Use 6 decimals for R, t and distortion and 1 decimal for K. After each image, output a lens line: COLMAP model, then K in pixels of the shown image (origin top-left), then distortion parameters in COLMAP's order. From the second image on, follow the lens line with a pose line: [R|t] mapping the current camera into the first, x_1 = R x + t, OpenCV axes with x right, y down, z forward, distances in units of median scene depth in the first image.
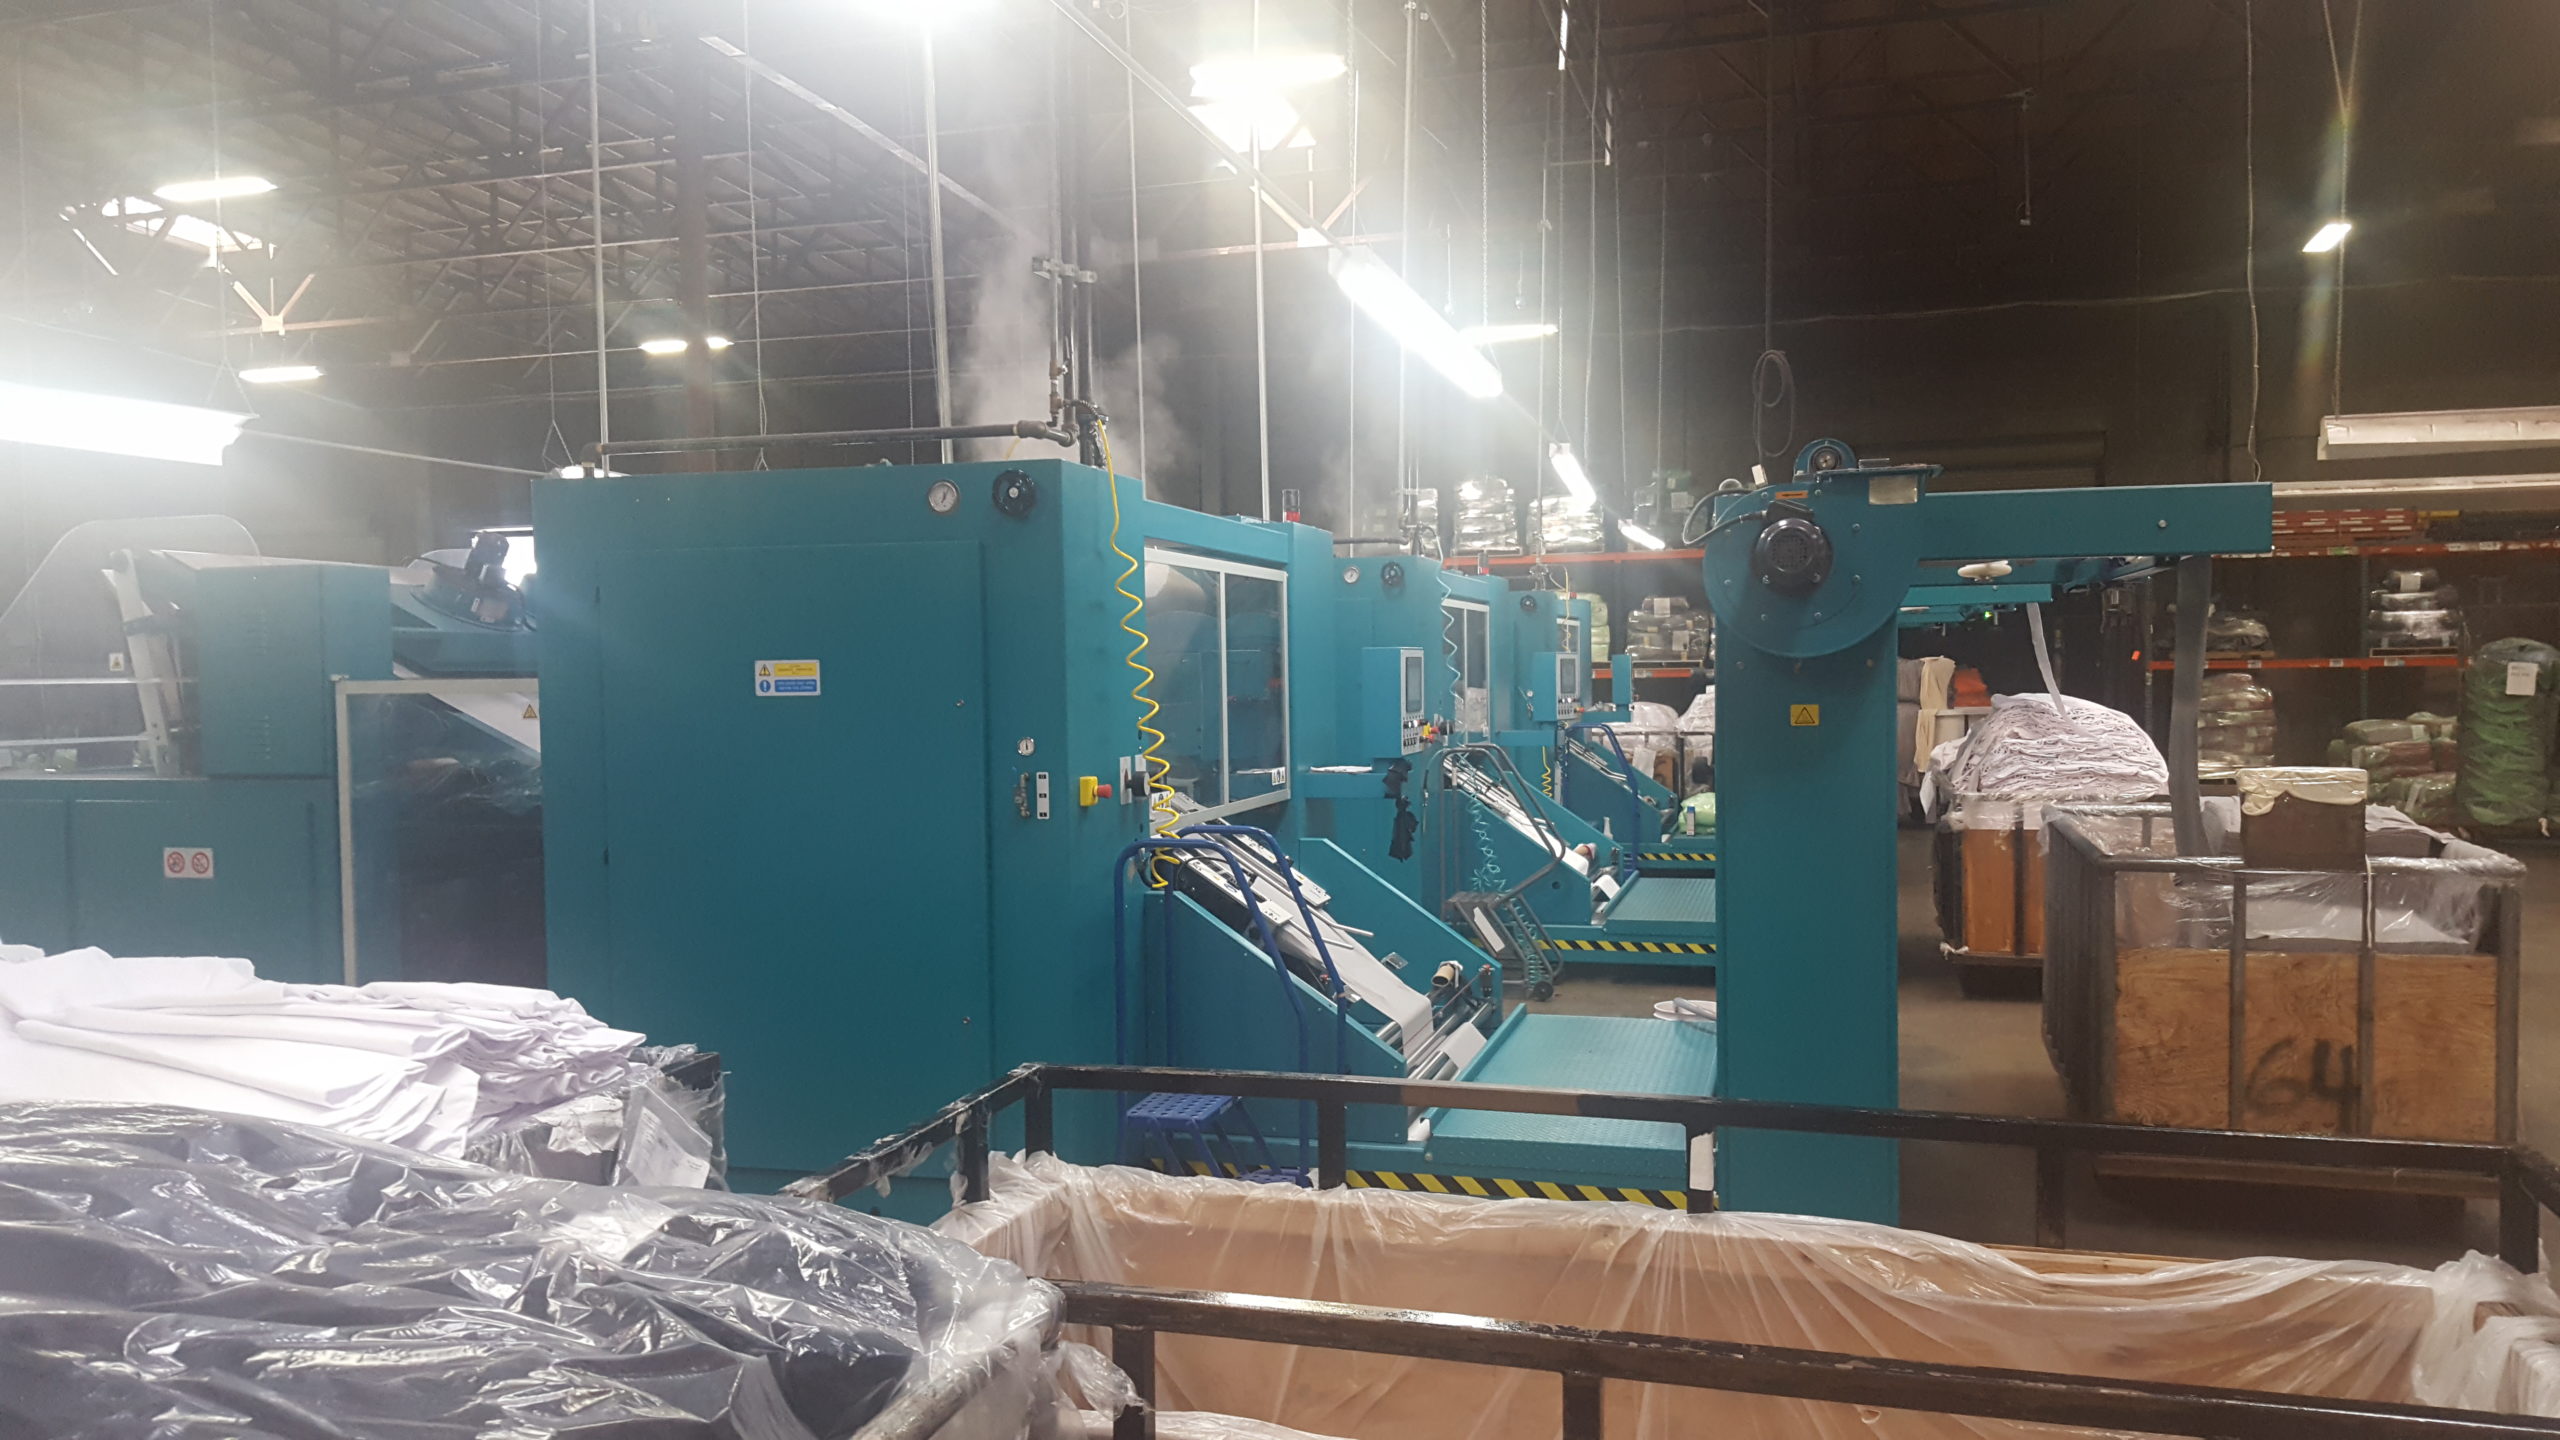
lens RADIAL K [[1887.9, 0, 1280.0], [0, 1887.9, 720.0], [0, 0, 1]] dist [0.106622, -0.174468]
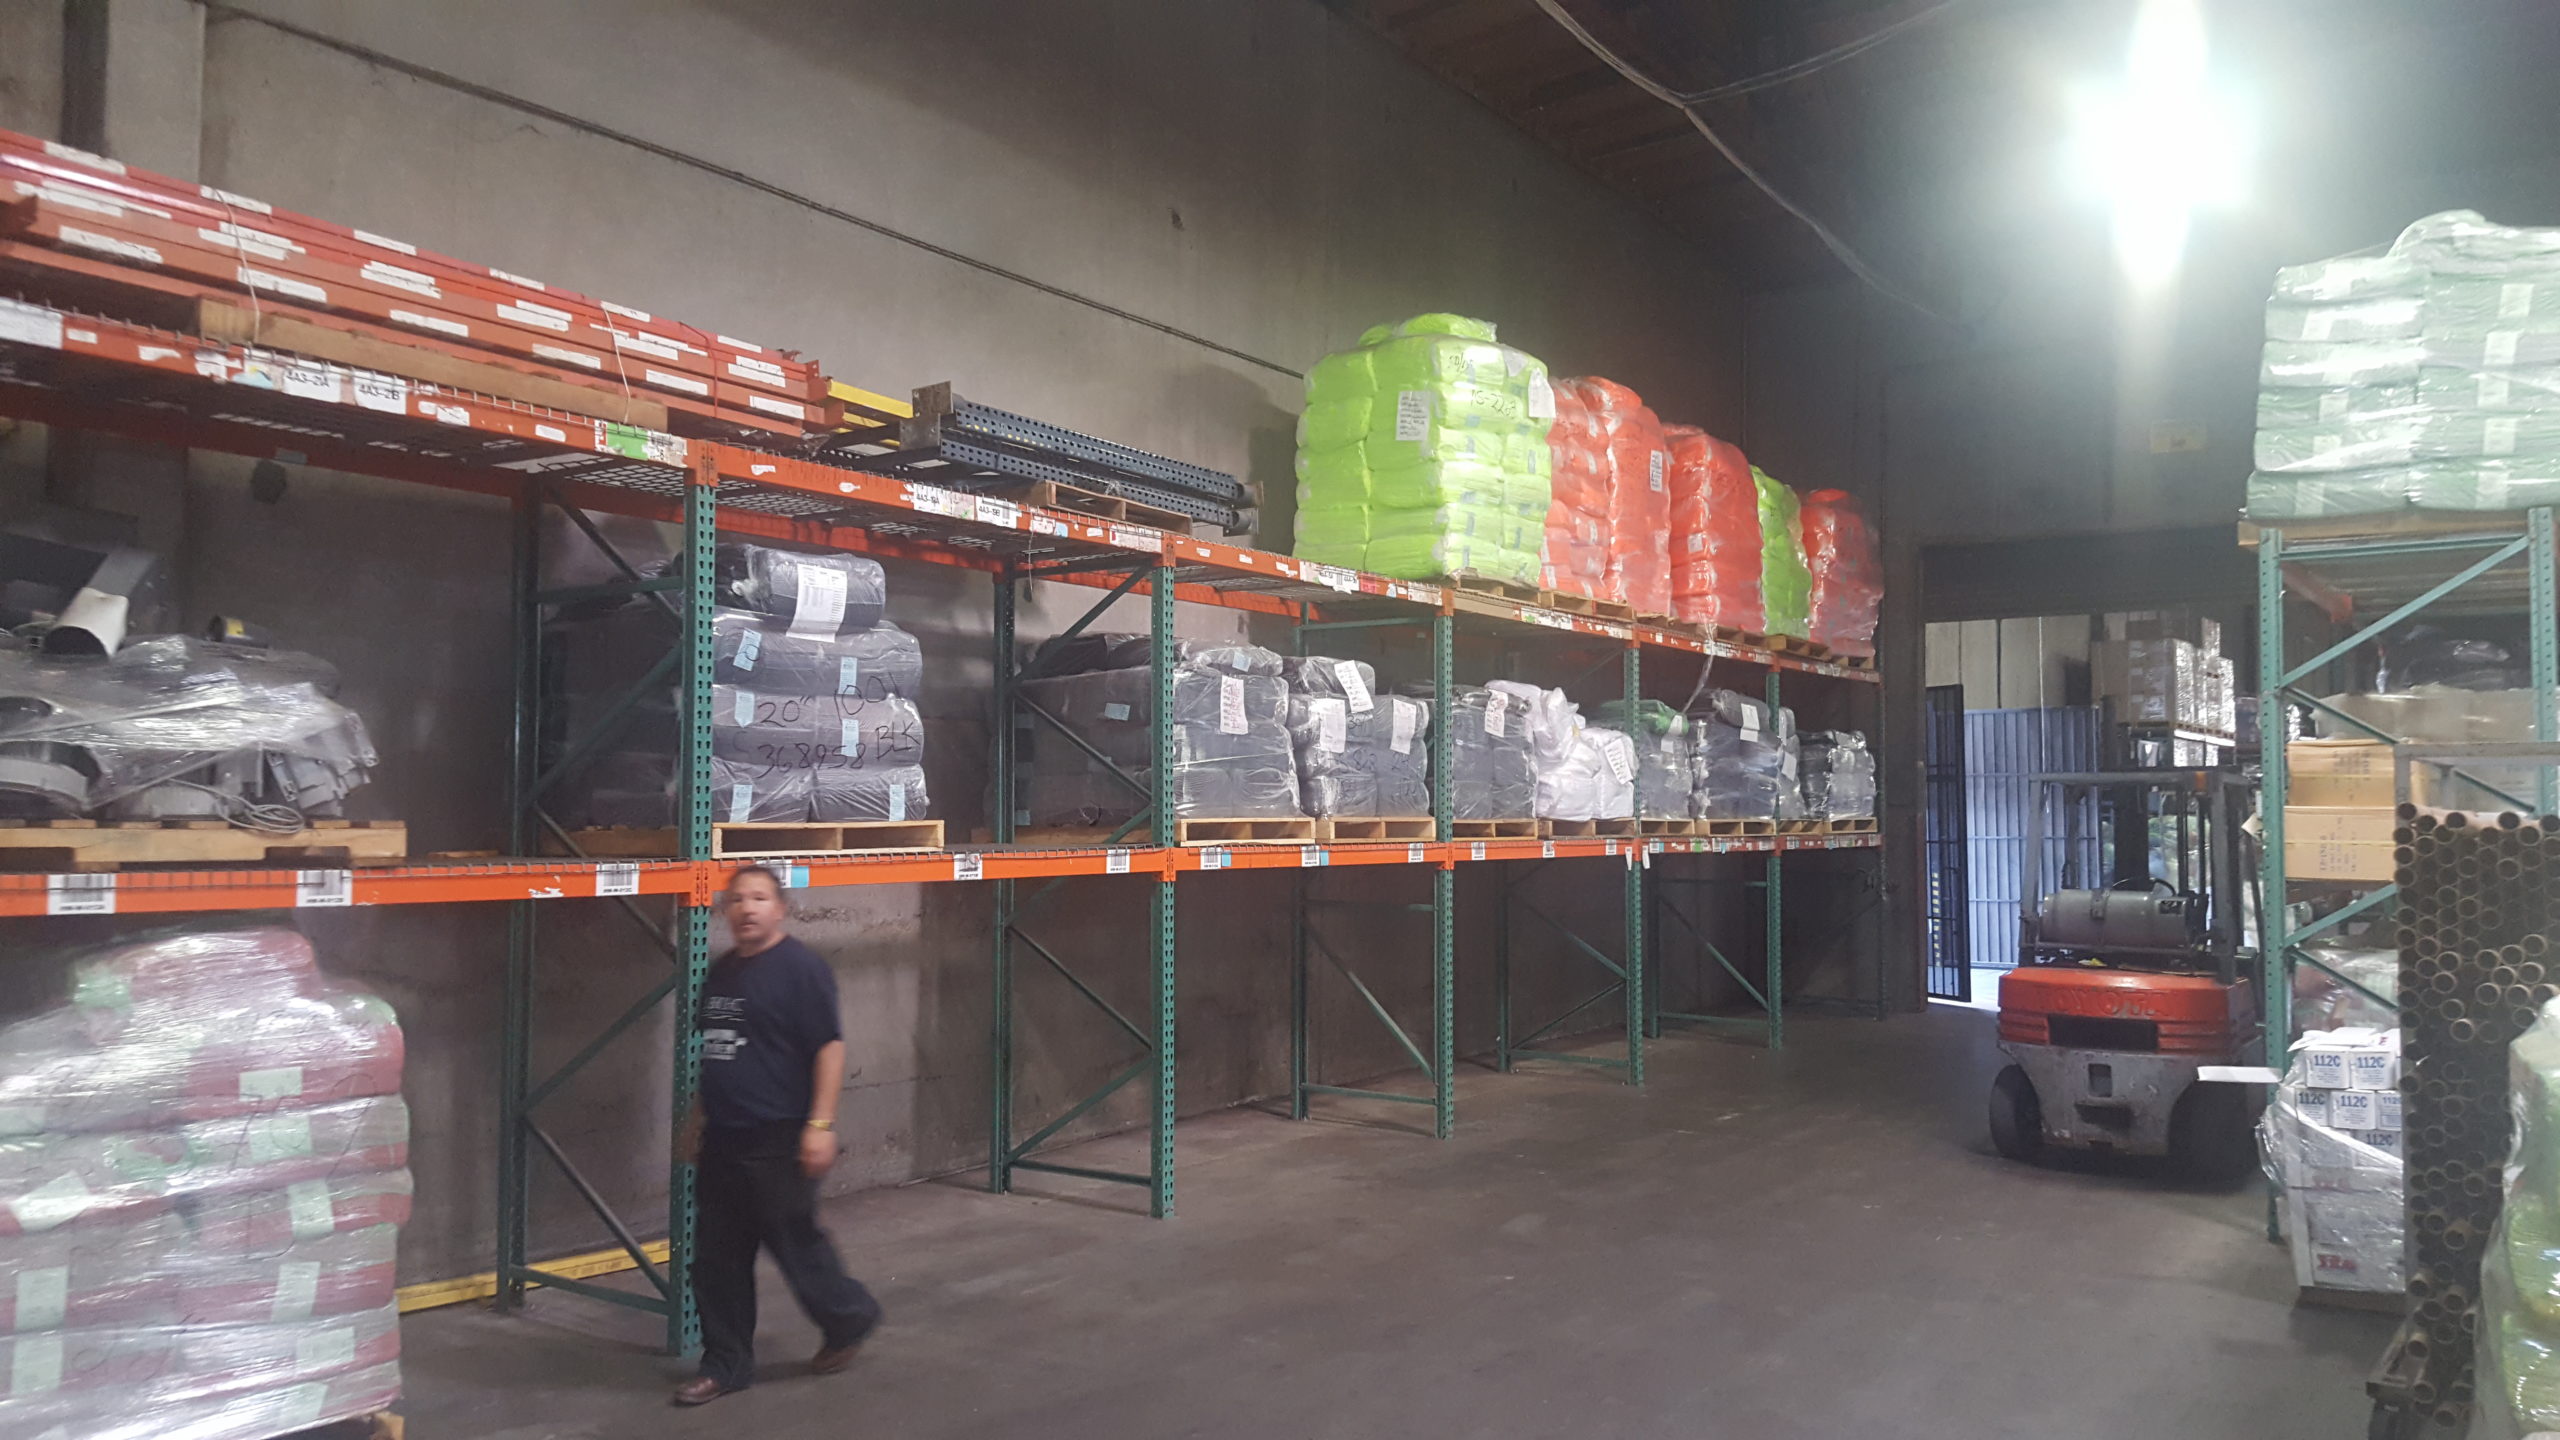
lens RADIAL K [[1887.9, 0, 1280.0], [0, 1887.9, 720.0], [0, 0, 1]] dist [0.106622, -0.174468]
pose [[0.298848, 0.066645, 0.951971, 0.332830], [0.020486, 0.996881, -0.076220, -0.029385], [-0.954081, 0.042280, 0.296550, 0.832572]]
